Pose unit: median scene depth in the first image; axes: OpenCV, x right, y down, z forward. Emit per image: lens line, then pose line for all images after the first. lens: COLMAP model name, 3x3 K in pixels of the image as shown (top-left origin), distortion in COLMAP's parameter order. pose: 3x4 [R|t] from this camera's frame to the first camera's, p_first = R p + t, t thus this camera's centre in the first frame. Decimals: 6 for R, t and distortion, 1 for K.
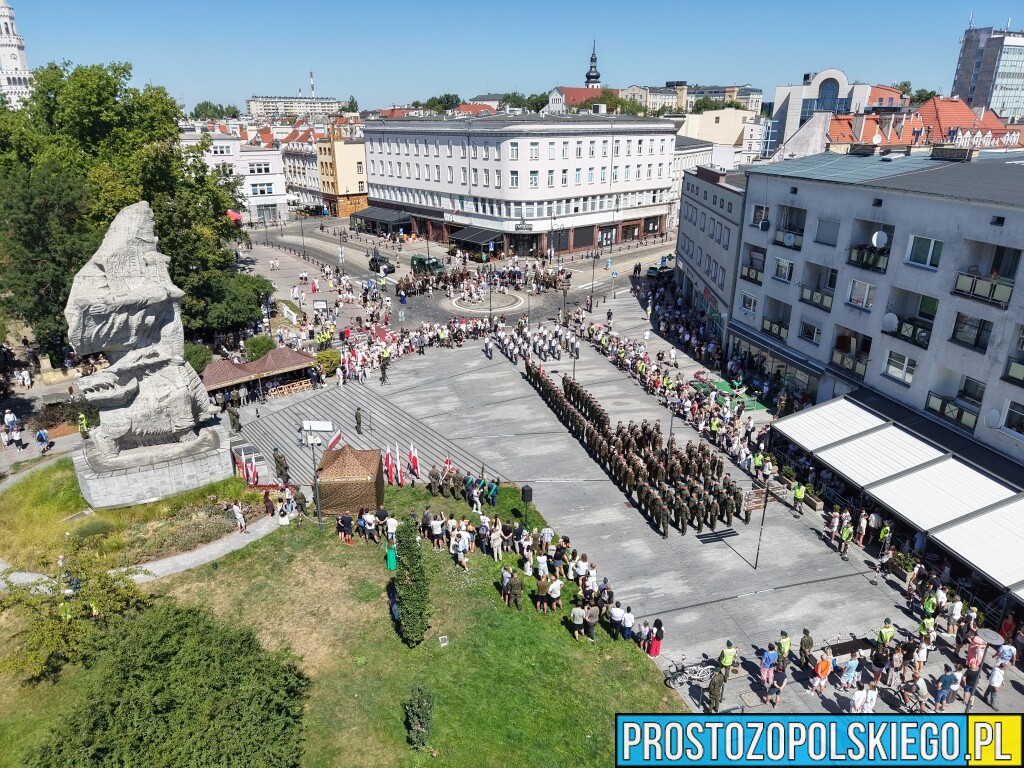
lens RADIAL K [[686.6, 0, 509.5], [0, 686.6, 388.2], [0, 0, 1]] dist [0.048275, -0.048035]
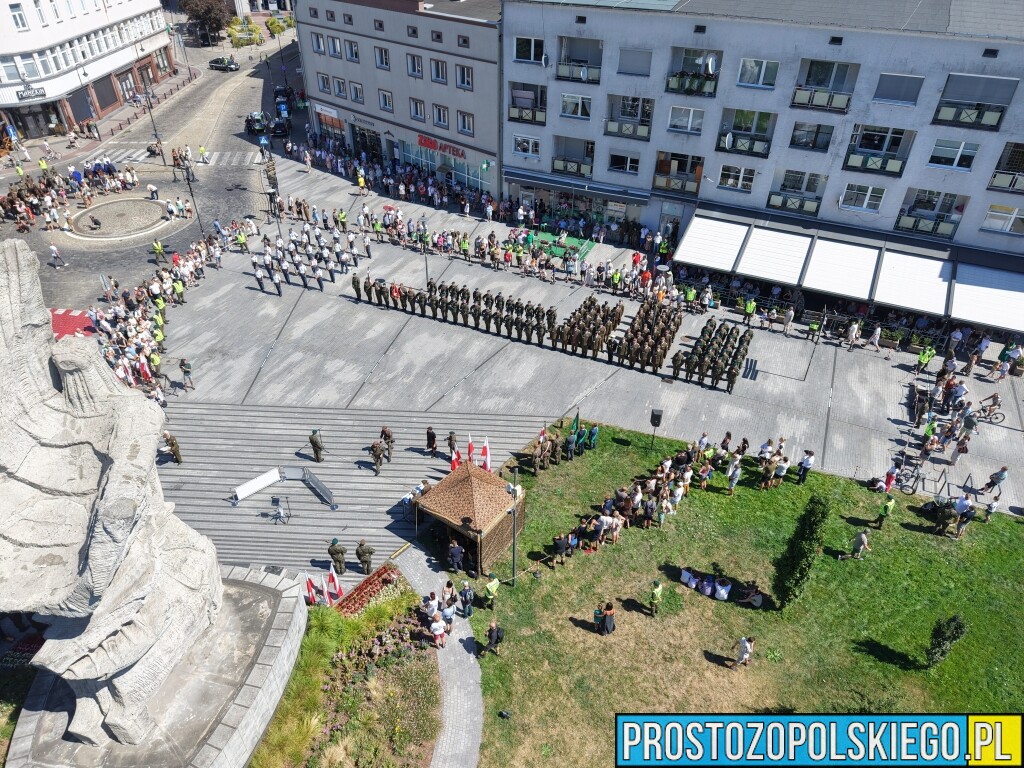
lens RADIAL K [[685.8, 0, 507.4], [0, 685.8, 389.8], [0, 0, 1]] dist [0.013968, -0.011616]
pose [[0.641758, -0.445775, 0.624044, -0.443664], [0.268569, 0.892822, 0.361579, -0.179289], [-0.718344, -0.064447, 0.692697, 0.335435]]
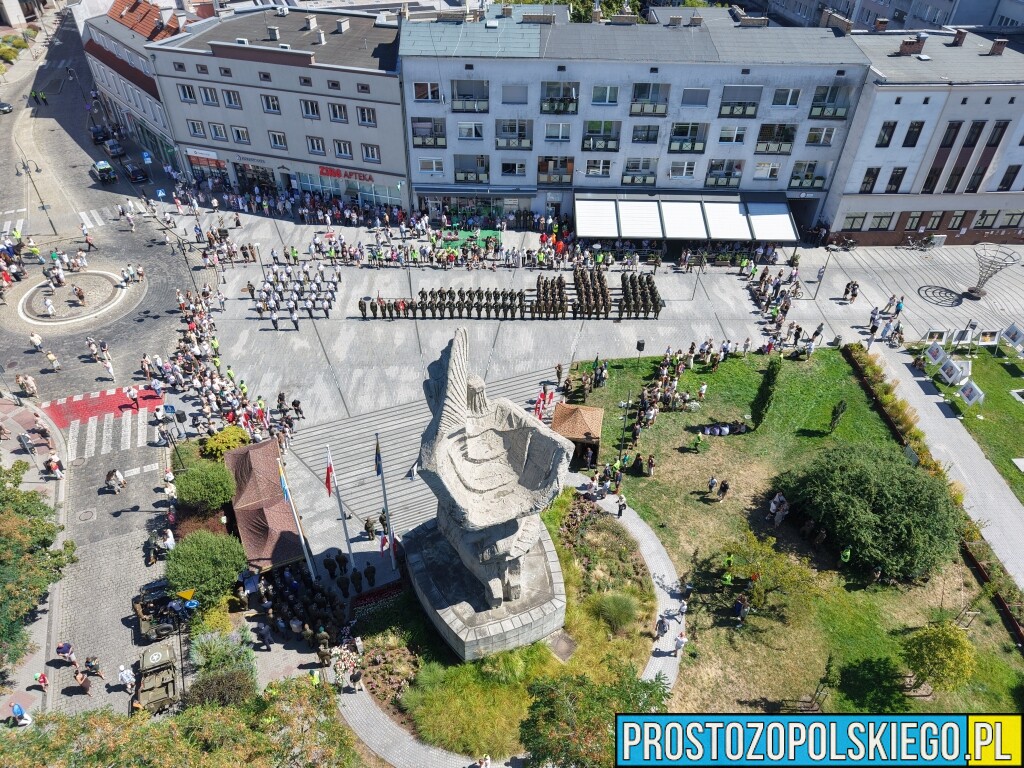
lens RADIAL K [[685.8, 0, 507.4], [0, 685.8, 389.8], [0, 0, 1]] dist [0.013968, -0.011616]
pose [[0.250726, -0.614267, 0.748206, -0.787438], [0.339444, 0.779608, 0.526298, -0.417985], [-0.906595, 0.122017, 0.403977, 0.454101]]
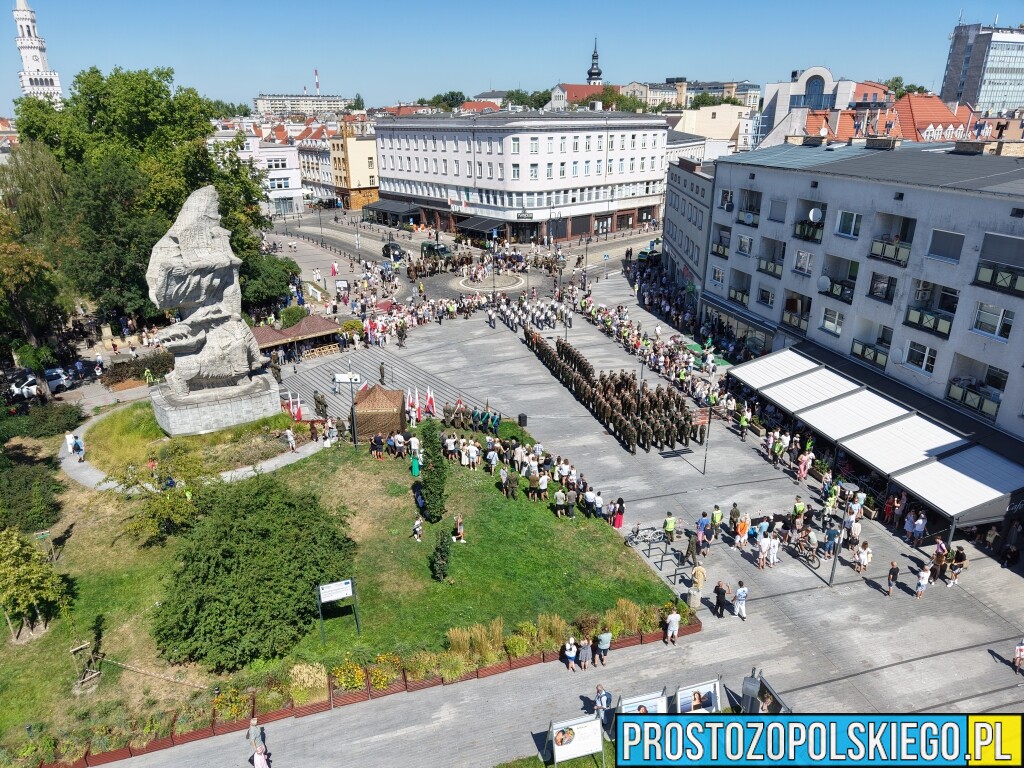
lens RADIAL K [[686.6, 0, 509.5], [0, 686.6, 388.2], [0, 0, 1]] dist [0.048275, -0.048035]
pose [[0.999969, -0.002875, -0.007336, 0.007309], [0.002906, 0.999986, 0.004316, 0.060262], [0.007323, -0.004337, 0.999964, -0.157908]]
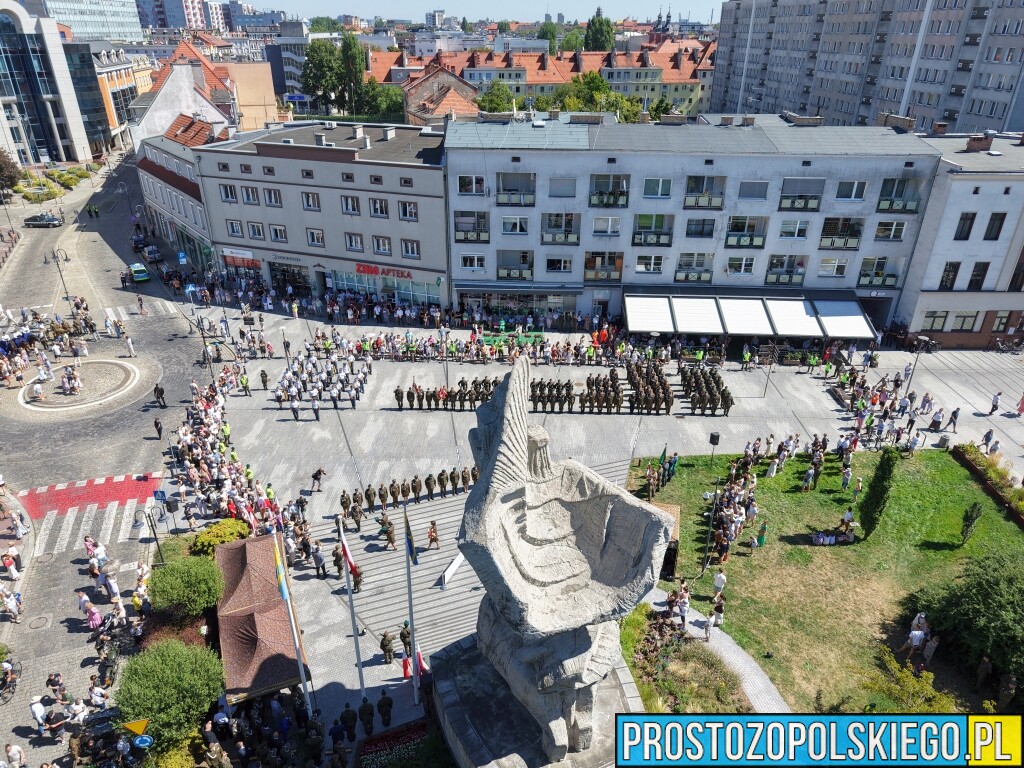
lens RADIAL K [[685.8, 0, 507.4], [0, 685.8, 389.8], [0, 0, 1]] dist [0.013968, -0.011616]
pose [[0.289970, -0.440843, 0.849456, -0.726678], [0.341760, 0.876765, 0.338353, -0.311207], [-0.893934, 0.192198, 0.404898, 0.542525]]
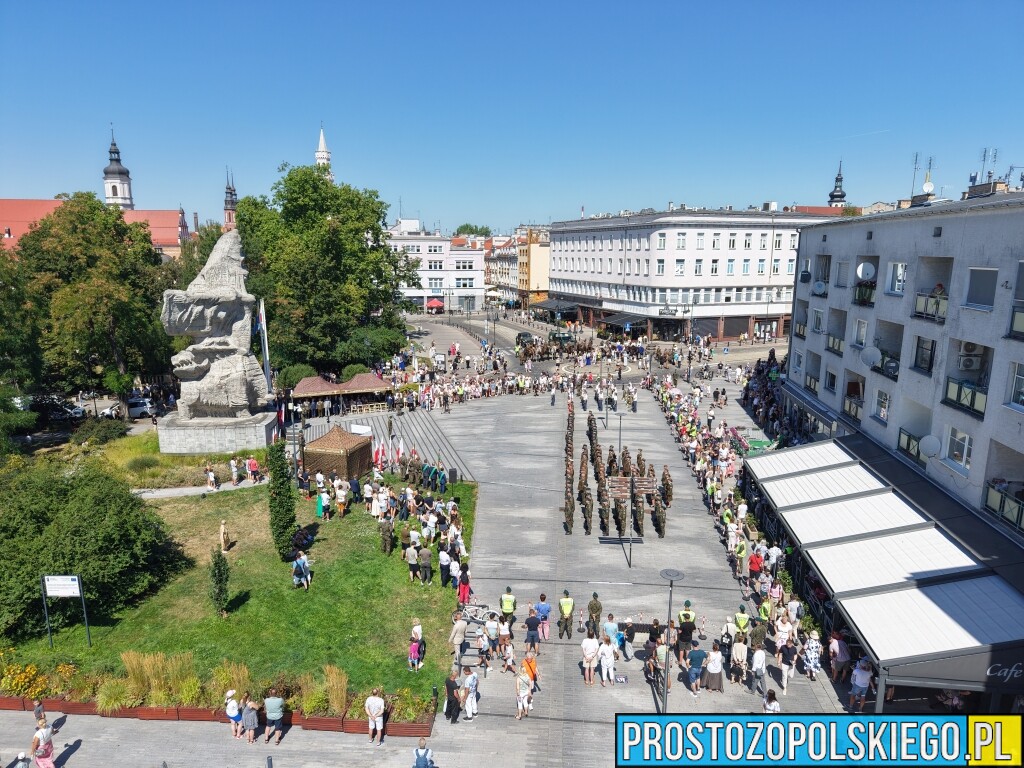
lens RADIAL K [[686.6, 0, 509.5], [0, 686.6, 388.2], [0, 0, 1]] dist [0.048275, -0.048035]
pose [[0.934303, 0.074659, -0.348575, 0.318877], [-0.133295, 0.980059, -0.147366, 0.110452], [0.330622, 0.184148, 0.925624, -0.003912]]
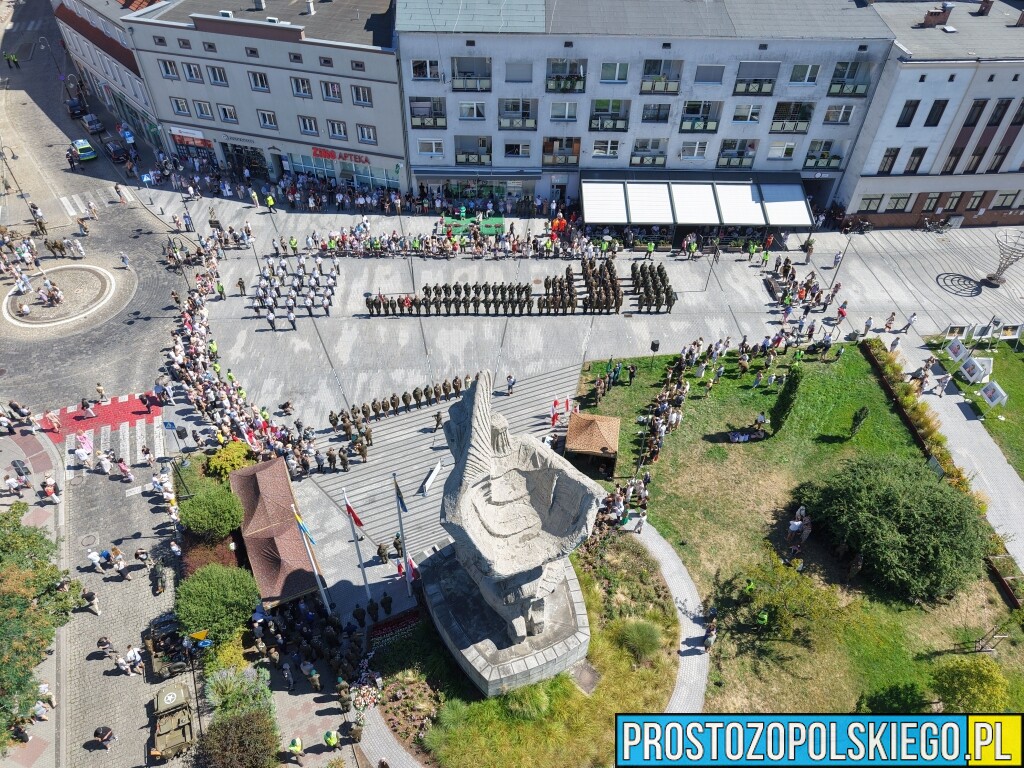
lens RADIAL K [[685.8, 0, 507.4], [0, 685.8, 389.8], [0, 0, 1]] dist [0.013968, -0.011616]
pose [[0.233789, -0.667016, 0.707412, -0.727575], [0.340541, 0.737663, 0.582997, -0.463536], [-0.910700, 0.104605, 0.399603, 0.482316]]
